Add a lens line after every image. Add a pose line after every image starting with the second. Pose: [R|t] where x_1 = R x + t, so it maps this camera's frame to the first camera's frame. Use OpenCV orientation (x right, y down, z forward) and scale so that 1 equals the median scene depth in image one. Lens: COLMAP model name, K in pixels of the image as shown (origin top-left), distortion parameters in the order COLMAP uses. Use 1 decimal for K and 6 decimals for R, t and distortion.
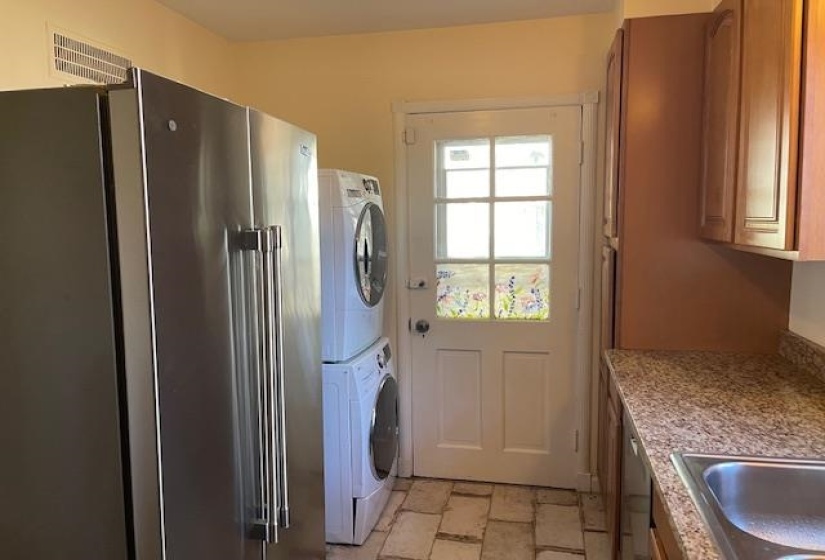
lens RADIAL K [[619.5, 0, 408.6], [0, 619.5, 278.7], [0, 0, 1]] dist [0.062419, -0.096748]
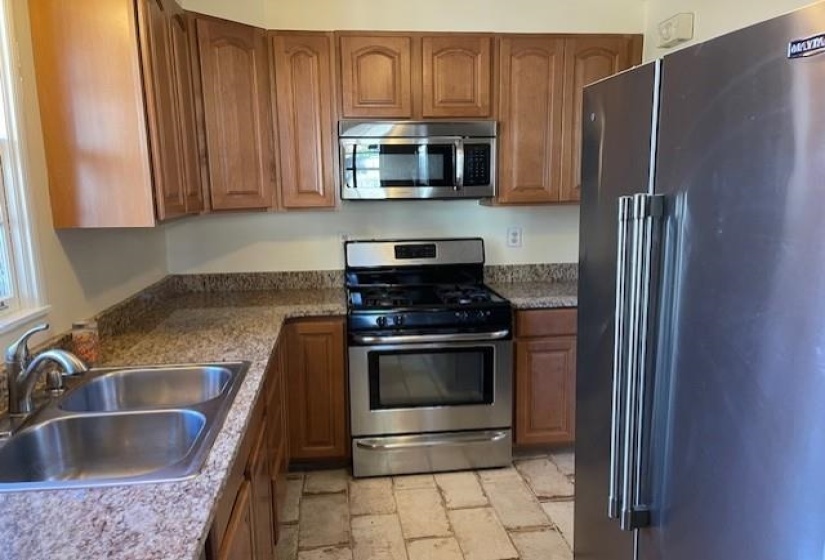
lens RADIAL K [[619.5, 0, 411.9], [0, 619.5, 280.7], [0, 0, 1]] dist [0.062419, -0.096748]
pose [[-0.944959, 0.076523, -0.318114, 0.364112], [-0.009734, 0.965260, 0.261110, -0.192003], [0.327044, 0.249835, -0.911386, 1.683138]]
